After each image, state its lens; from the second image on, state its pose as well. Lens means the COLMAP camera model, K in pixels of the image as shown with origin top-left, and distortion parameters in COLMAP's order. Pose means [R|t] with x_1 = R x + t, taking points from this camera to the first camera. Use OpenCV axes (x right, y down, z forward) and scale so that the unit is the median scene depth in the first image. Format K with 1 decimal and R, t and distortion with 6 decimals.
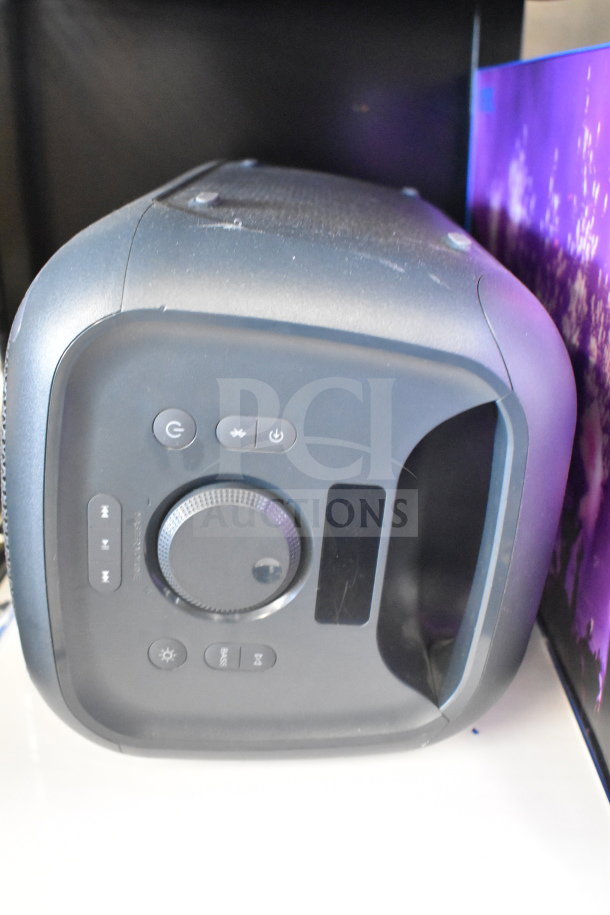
lens RADIAL K [[892.9, 0, 305.0], [0, 892.9, 457.5], [0, 0, 1]] dist [-0.063716, 0.002135]
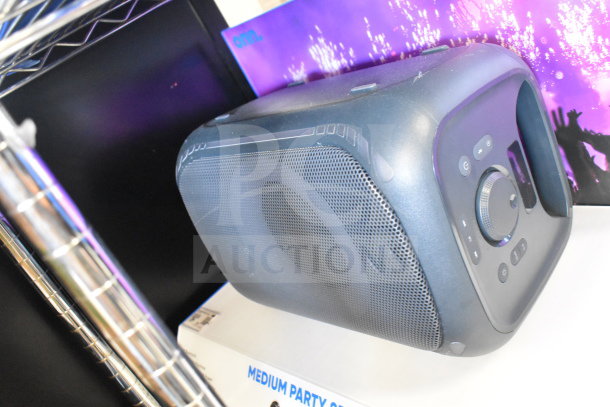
lens RADIAL K [[595.3, 0, 316.8], [0, 595.3, 201.0], [0, 0, 1]] dist [-0.063716, 0.002135]
pose [[0.625512, -0.591966, 0.508244, -0.996730], [0.662190, 0.747285, 0.055405, -0.247665], [-0.412601, 0.301897, 0.859429, -0.006290]]
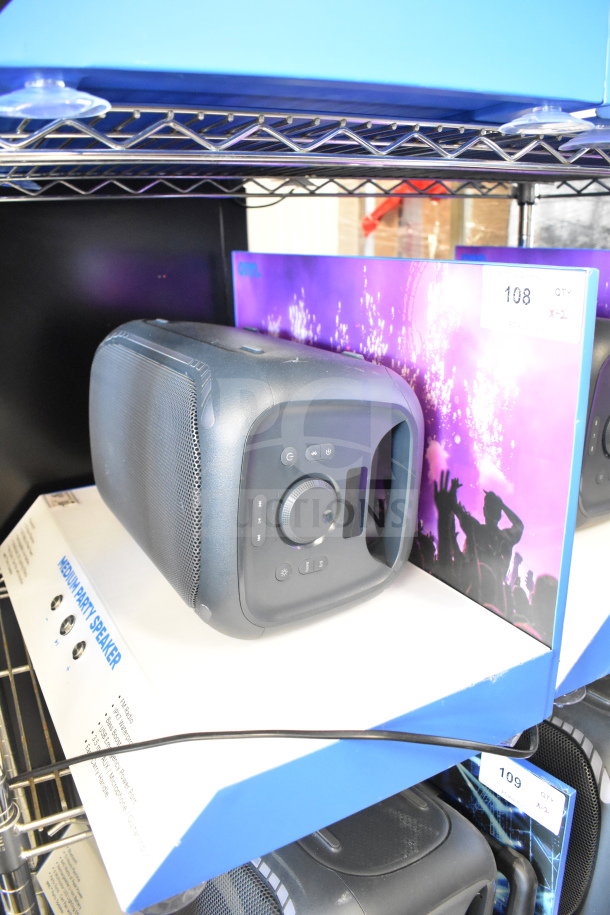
lens RADIAL K [[721.9, 0, 305.0], [0, 721.9, 457.5], [0, 0, 1]] dist [-0.054022, 0.001192]
pose [[0.859139, -0.179933, 0.479067, -0.853601], [0.213131, 0.976904, -0.015305, 0.003747], [-0.465248, 0.115253, 0.877645, -0.484840]]
